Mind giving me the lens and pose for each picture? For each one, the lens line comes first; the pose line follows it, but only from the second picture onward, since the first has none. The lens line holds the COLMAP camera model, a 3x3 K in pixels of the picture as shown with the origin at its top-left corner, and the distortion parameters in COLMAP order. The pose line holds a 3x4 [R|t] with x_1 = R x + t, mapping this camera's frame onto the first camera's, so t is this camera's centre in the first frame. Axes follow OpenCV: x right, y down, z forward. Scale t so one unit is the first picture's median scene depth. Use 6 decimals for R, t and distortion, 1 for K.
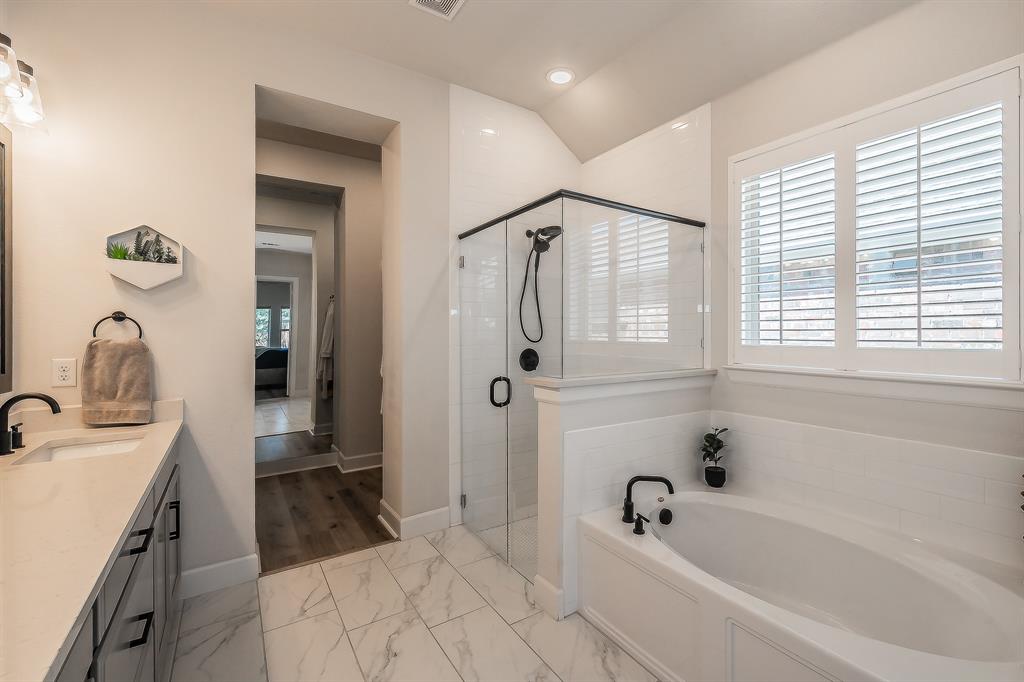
lens RADIAL K [[434.2, 0, 539.4], [0, 434.2, 331.3], [0, 0, 1]] dist [0.002267, -0.000228]
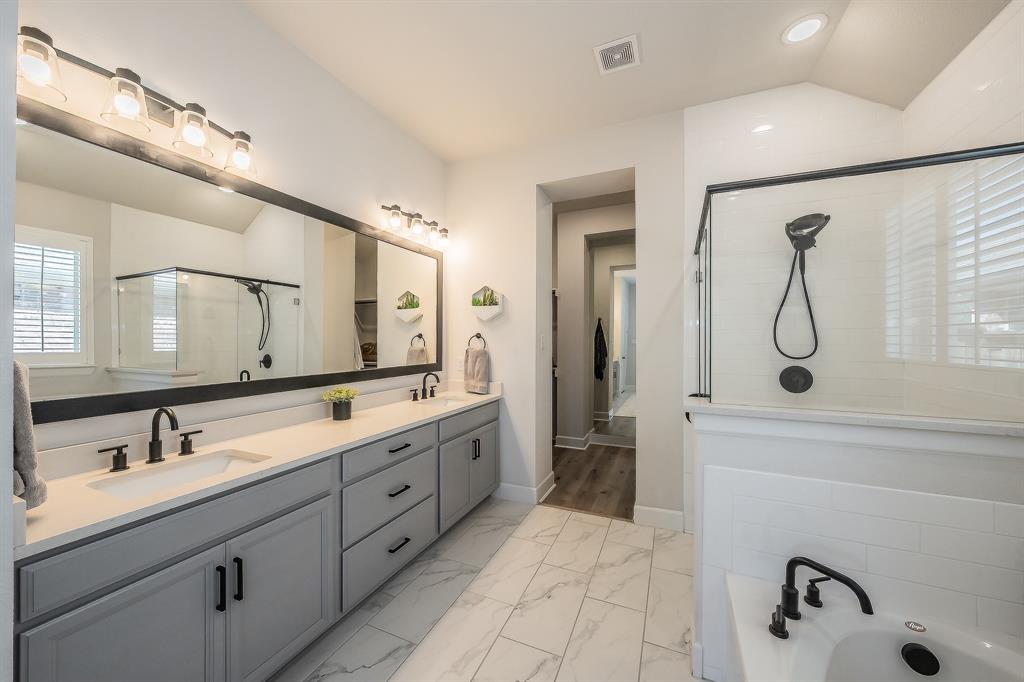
lens RADIAL K [[362.5, 0, 529.5], [0, 362.5, 337.7], [0, 0, 1]] dist [-0.003117, 0.000521]
pose [[0.554224, -0.003651, -0.832359, 0.438229], [-0.001914, 0.999982, -0.005661, -0.016505], [0.832365, 0.004731, 0.554207, 0.286888]]
